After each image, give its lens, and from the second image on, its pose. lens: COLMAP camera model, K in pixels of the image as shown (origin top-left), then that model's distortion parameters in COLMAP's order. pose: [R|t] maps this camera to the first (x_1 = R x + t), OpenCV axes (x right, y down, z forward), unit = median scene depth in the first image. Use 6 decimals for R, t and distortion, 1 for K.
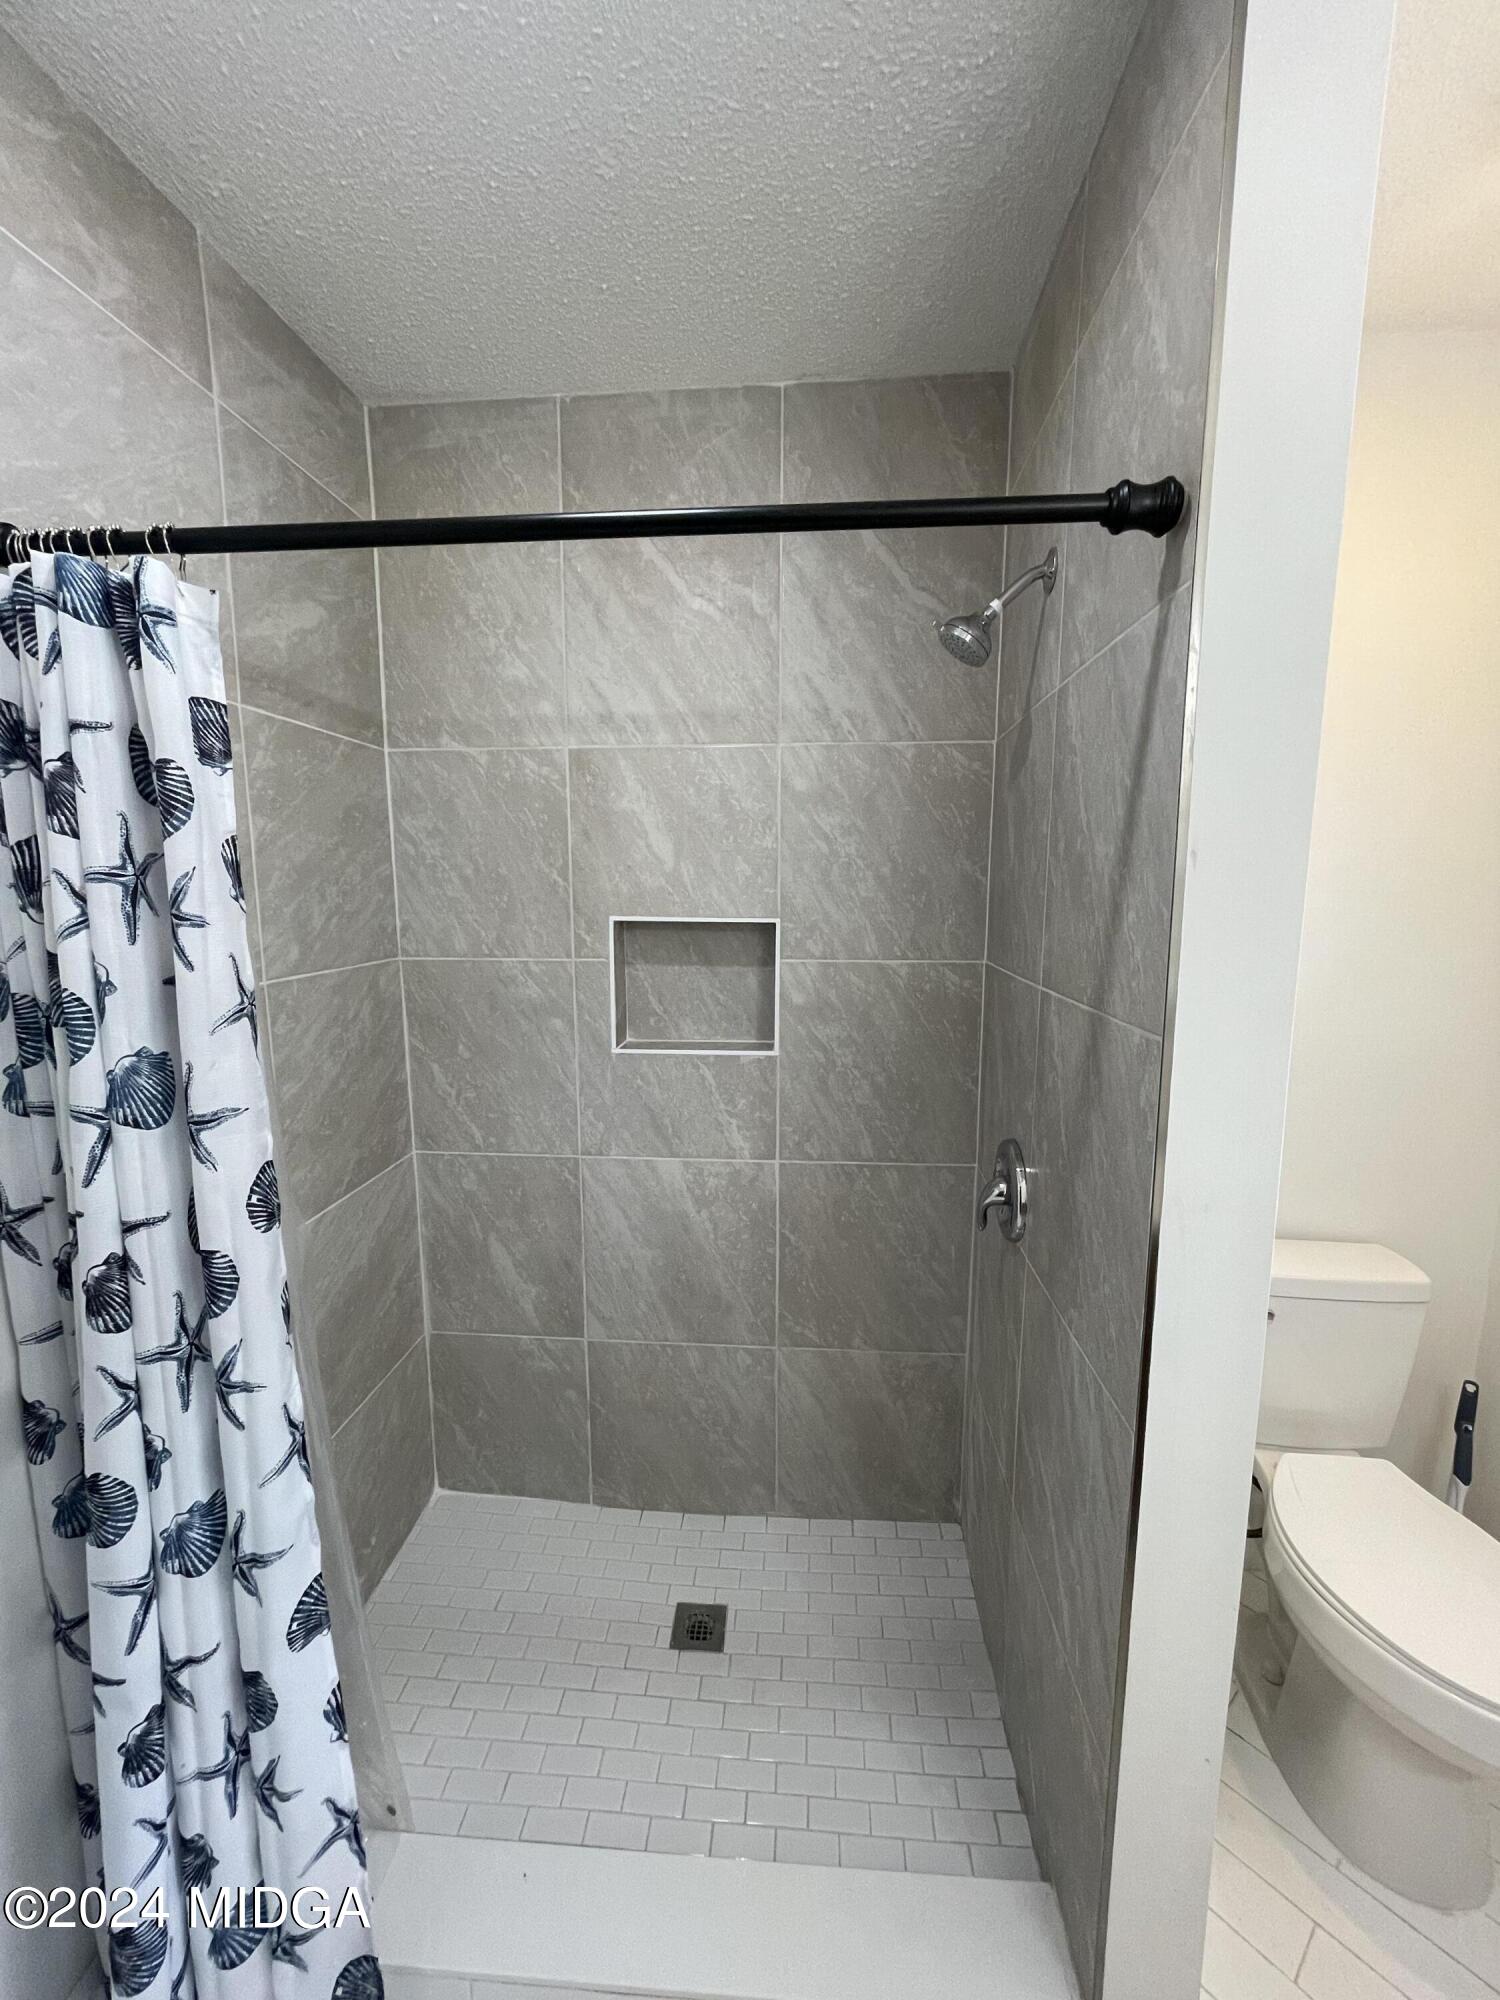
lens RADIAL K [[806.1, 0, 750.3], [0, 806.1, 1003.5], [0, 0, 1]] dist [-0.003095, -0.000810]
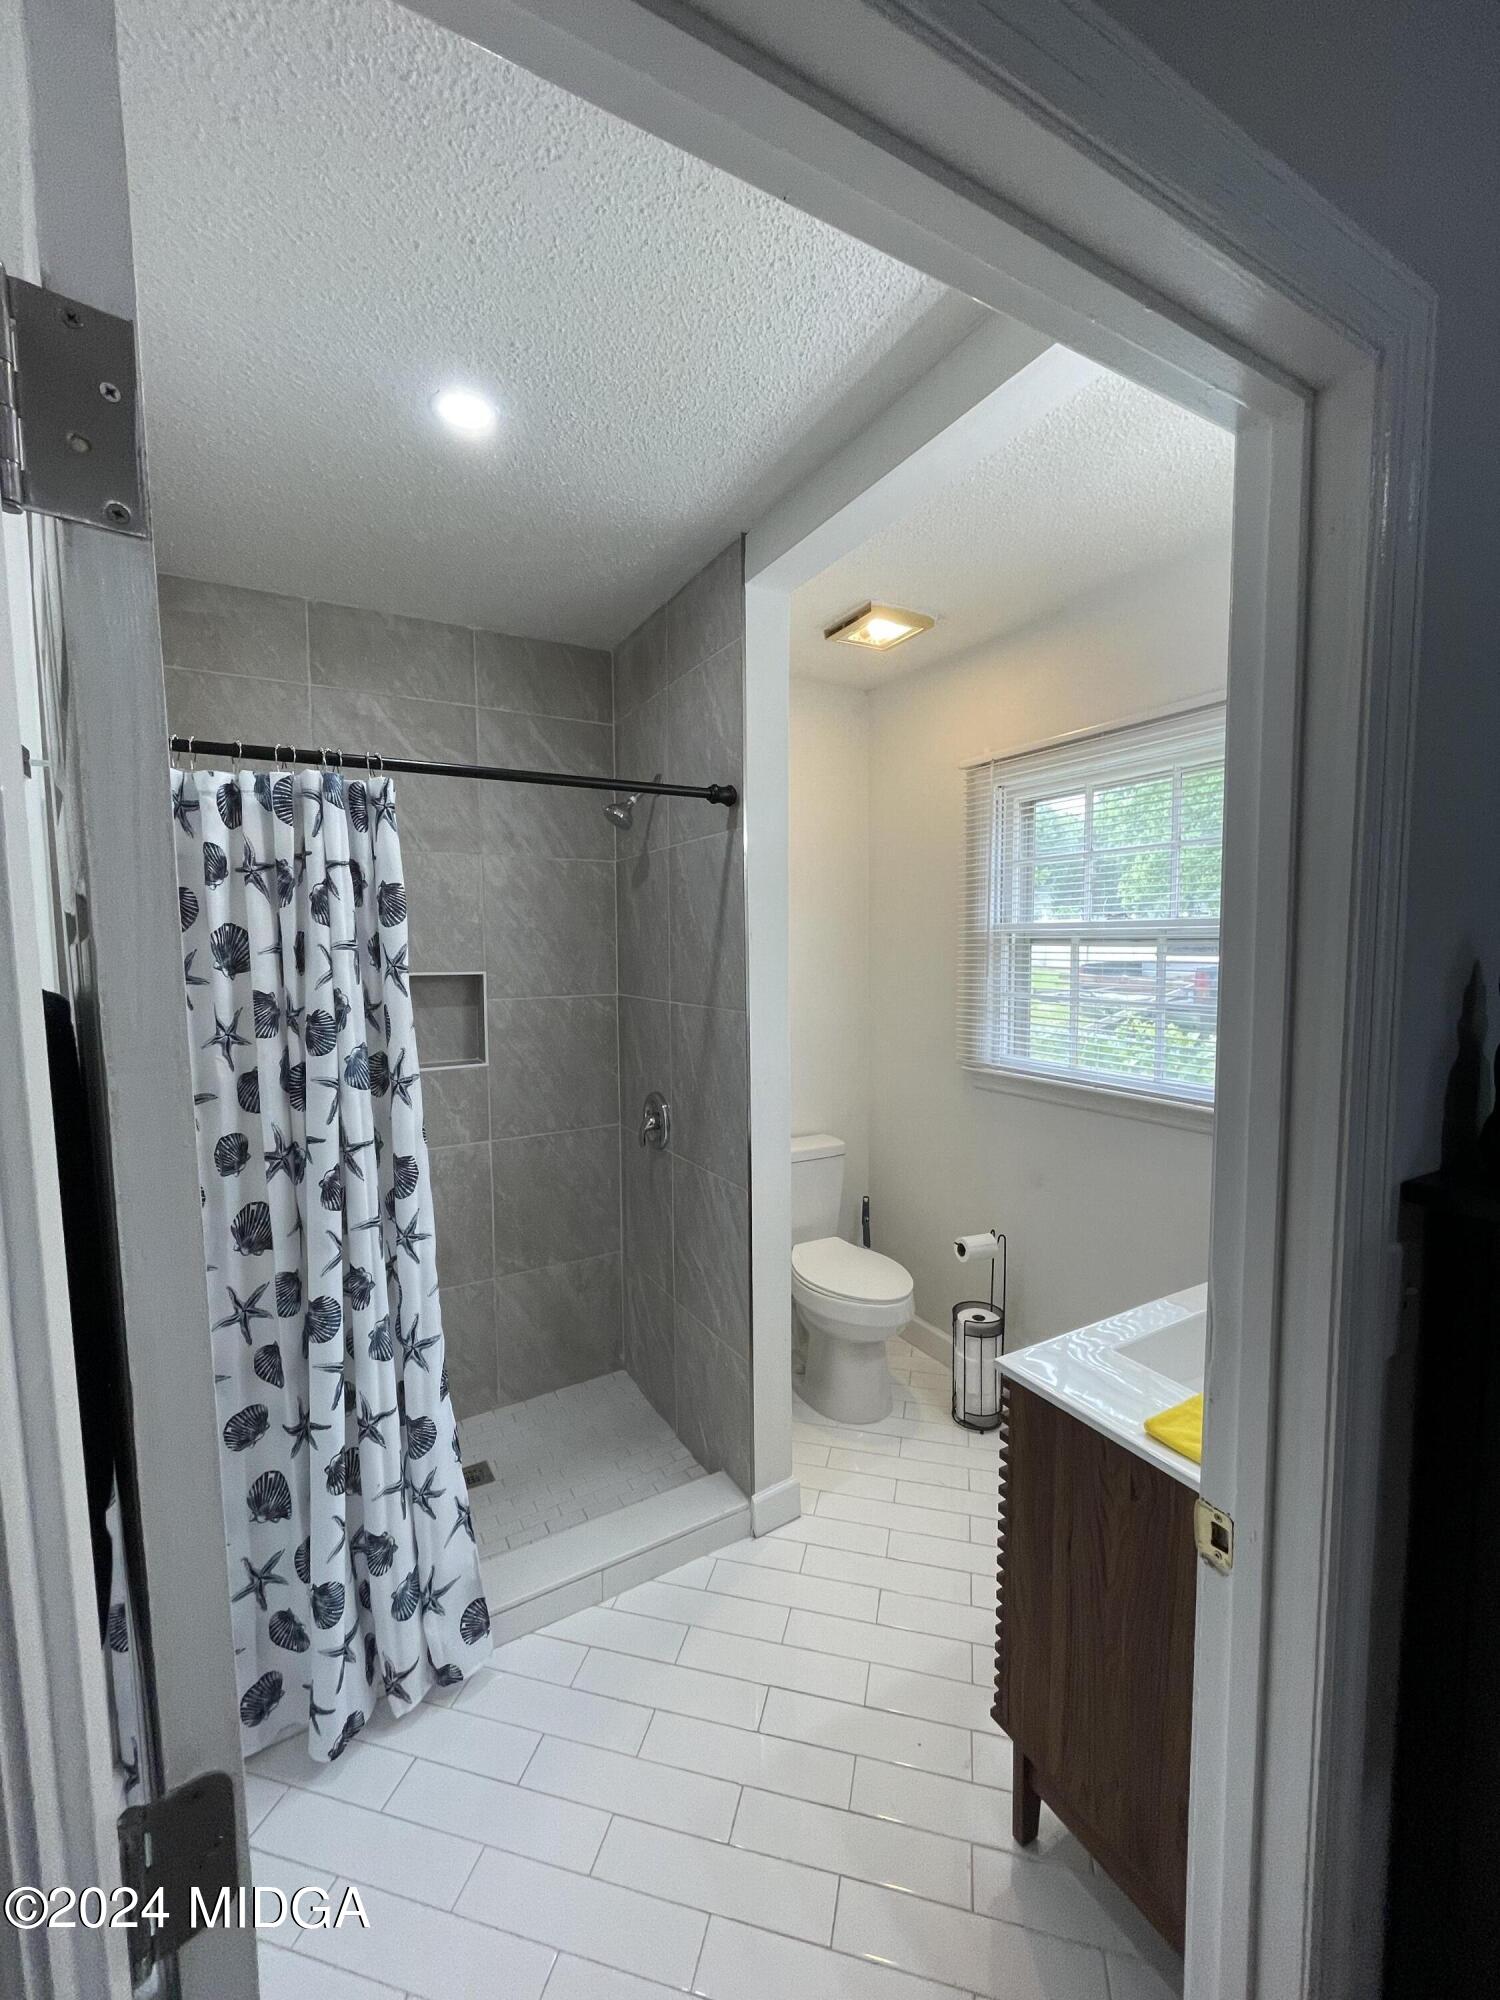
lens RADIAL K [[806.1, 0, 748.8], [0, 806.1, 1006.7], [0, 0, 1]] dist [-0.003095, -0.000810]
pose [[0.823822, -0.048025, 0.564810, -0.414790], [0.088804, 0.995036, -0.044921, 0.069369], [-0.559849, 0.087164, 0.823997, -0.486833]]
